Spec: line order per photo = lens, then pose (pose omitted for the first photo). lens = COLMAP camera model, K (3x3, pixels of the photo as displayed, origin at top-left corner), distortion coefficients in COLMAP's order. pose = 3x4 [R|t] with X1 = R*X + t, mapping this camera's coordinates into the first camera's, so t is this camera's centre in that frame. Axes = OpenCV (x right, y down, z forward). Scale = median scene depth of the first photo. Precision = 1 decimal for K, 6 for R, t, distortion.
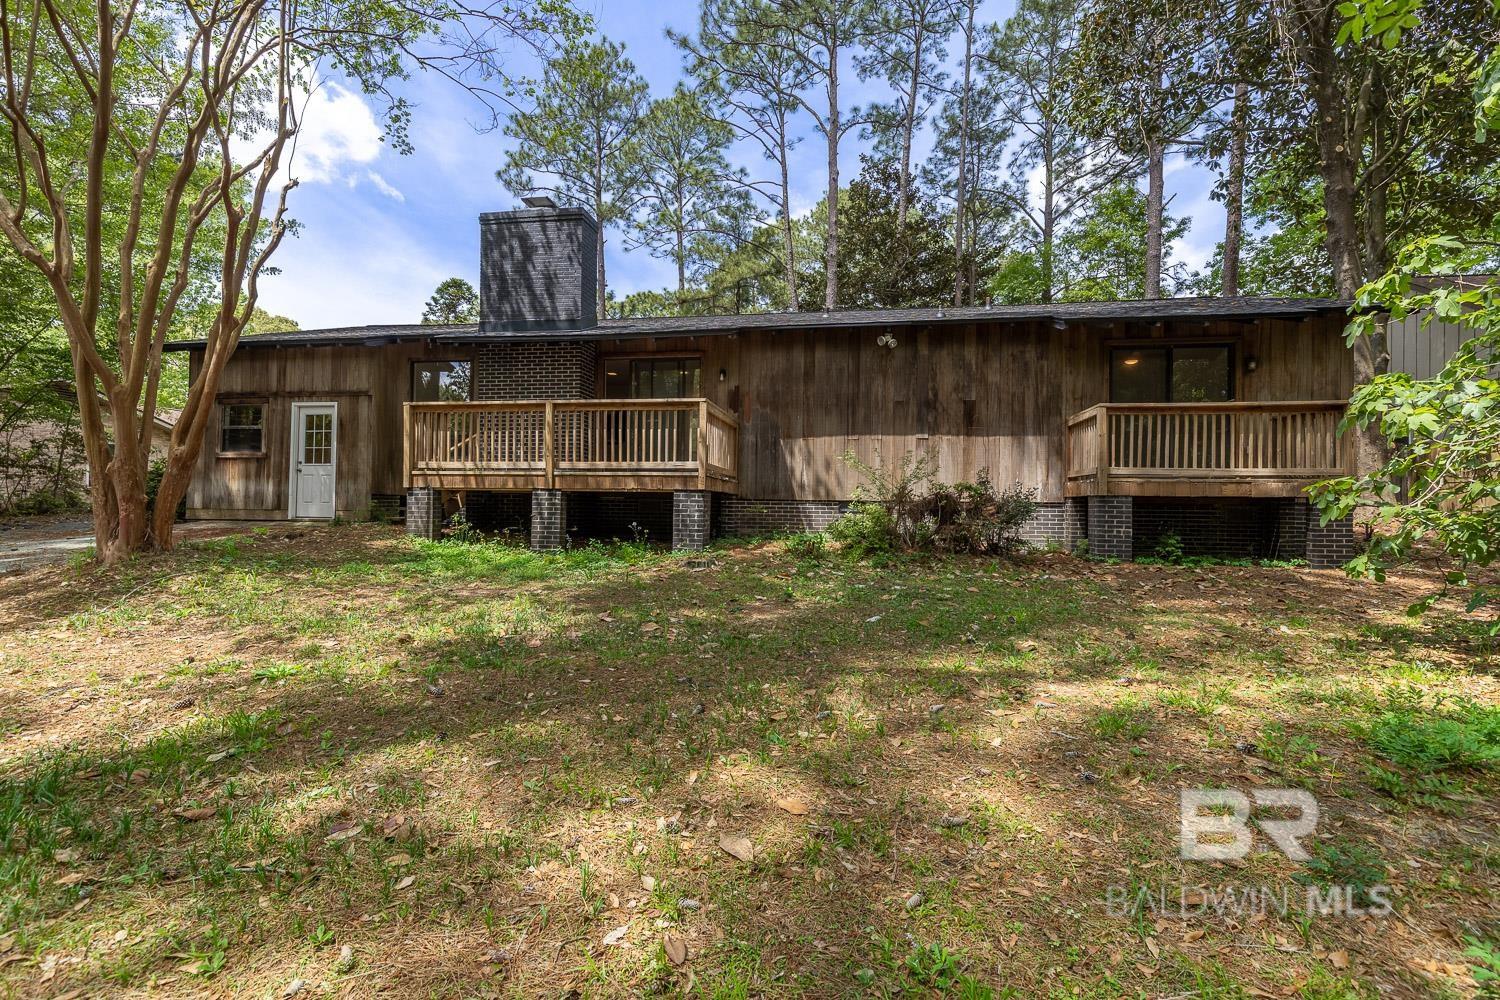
lens RADIAL K [[708.8, 0, 755.0], [0, 708.8, 494.7], [0, 0, 1]] dist [0.006124, 0.000506]
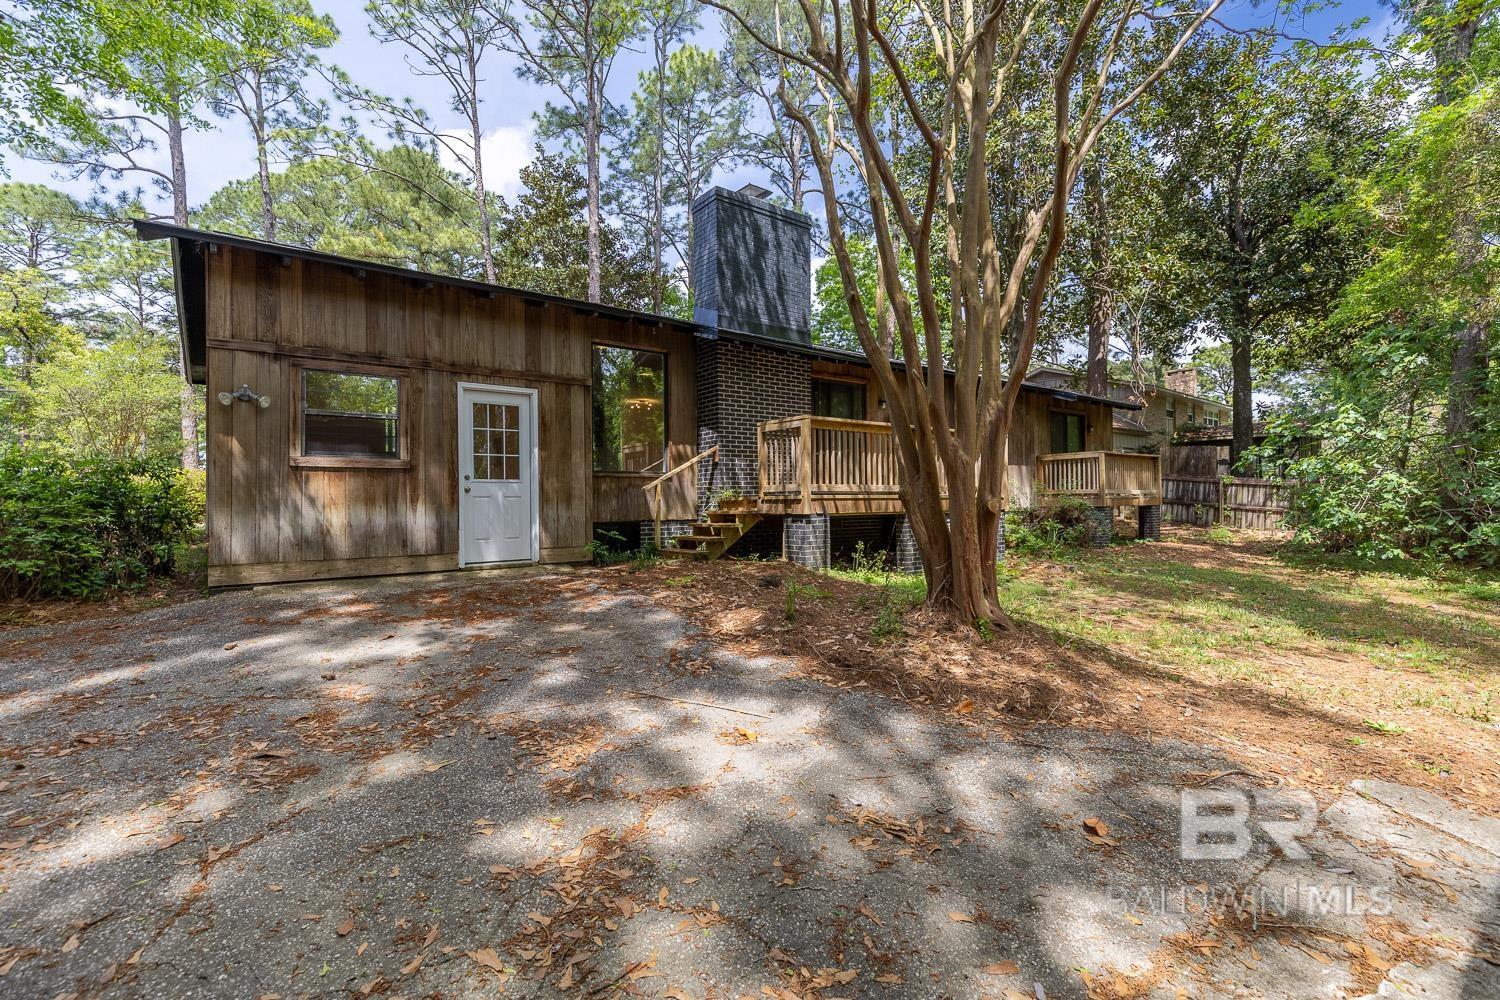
lens RADIAL K [[708.8, 0, 756.0], [0, 708.8, 500.2], [0, 0, 1]] dist [0.006124, 0.000506]
pose [[0.667713, -0.014083, 0.744285, -0.946734], [0.007877, 0.999899, 0.011852, -0.030571], [-0.744377, -0.002051, 0.667756, 0.386421]]
